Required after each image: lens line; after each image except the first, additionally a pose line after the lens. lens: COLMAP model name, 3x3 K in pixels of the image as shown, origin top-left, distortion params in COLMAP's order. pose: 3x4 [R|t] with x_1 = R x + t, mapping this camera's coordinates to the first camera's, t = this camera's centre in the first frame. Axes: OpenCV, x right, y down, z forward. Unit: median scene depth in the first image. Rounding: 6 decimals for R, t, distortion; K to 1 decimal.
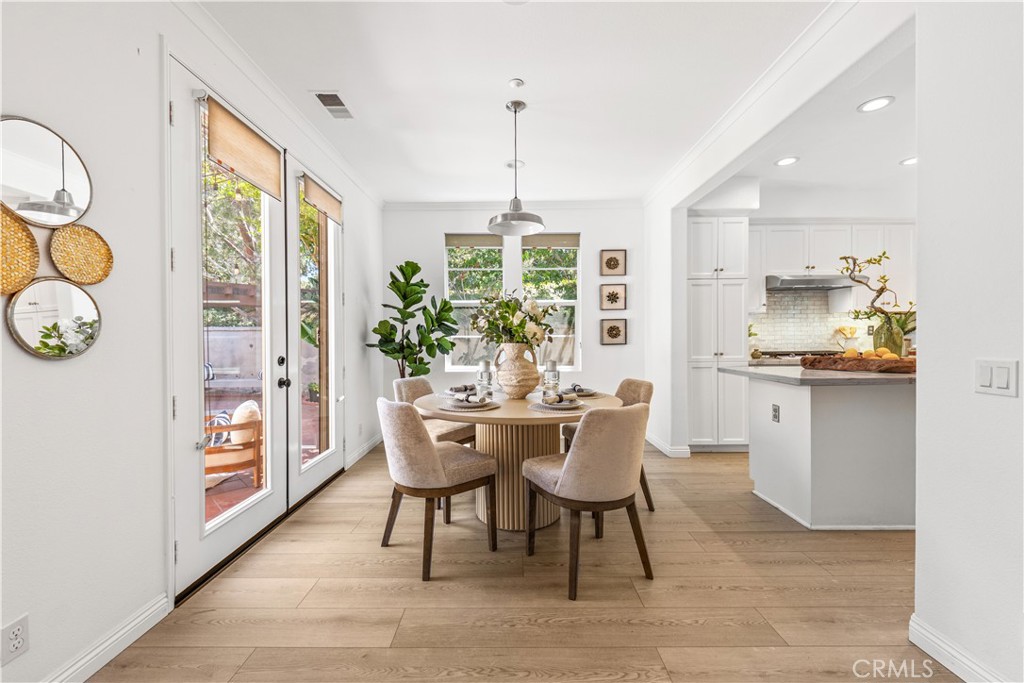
lens RADIAL K [[411.9, 0, 507.9], [0, 411.9, 339.6], [0, 0, 1]] dist [0.012303, 0.000332]
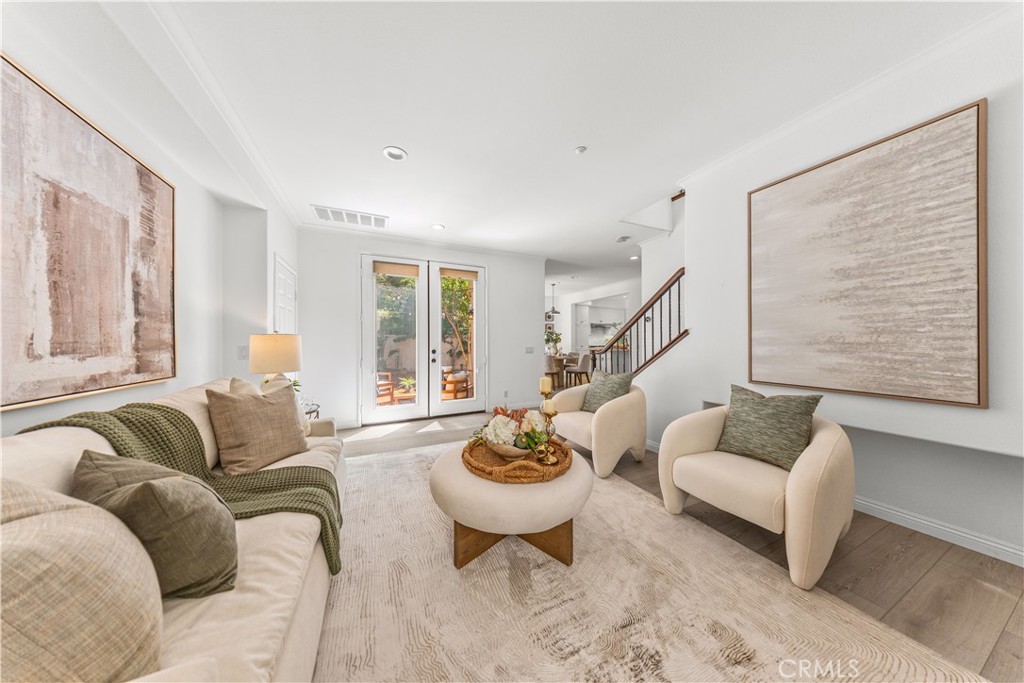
lens RADIAL K [[292.9, 0, 513.2], [0, 292.9, 341.3], [0, 0, 1]] dist [0.000508, 0.000007]
pose [[0.903027, -0.000124, 0.429585, -1.100129], [0.001932, 0.999991, -0.003773, 0.001006], [-0.429580, 0.004237, 0.903019, -0.991501]]
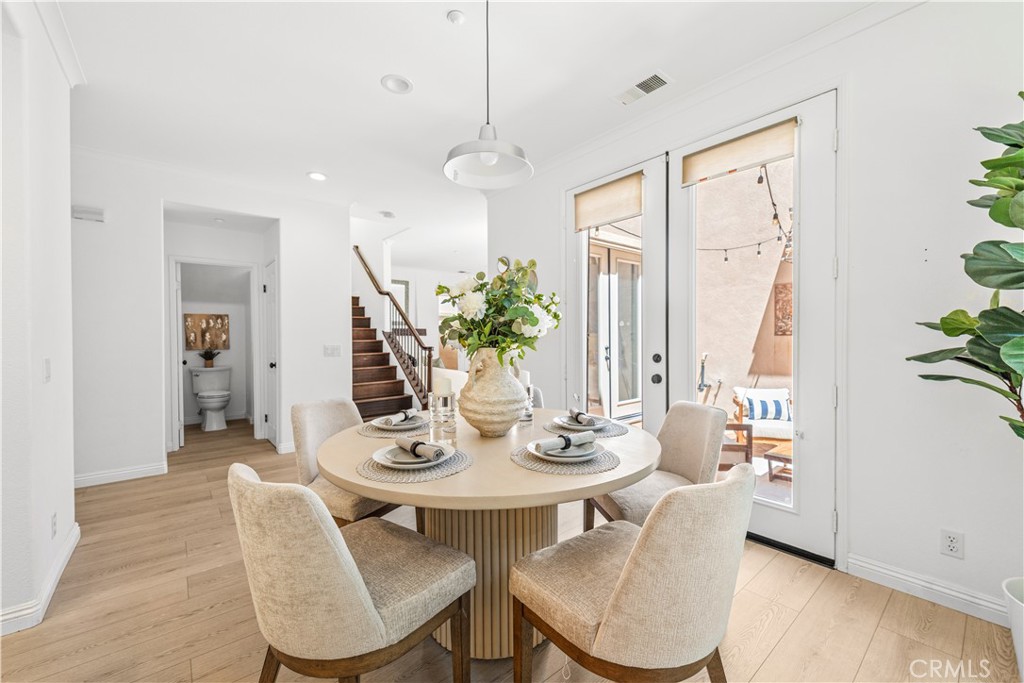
lens RADIAL K [[411.9, 0, 515.4], [0, 411.9, 340.9], [0, 0, 1]] dist [0.012303, 0.000332]
pose [[-0.760748, 0.021457, -0.648692, 0.312325], [0.013139, 0.999758, 0.017660, -0.012408], [0.648914, 0.004911, -0.760846, 1.160489]]
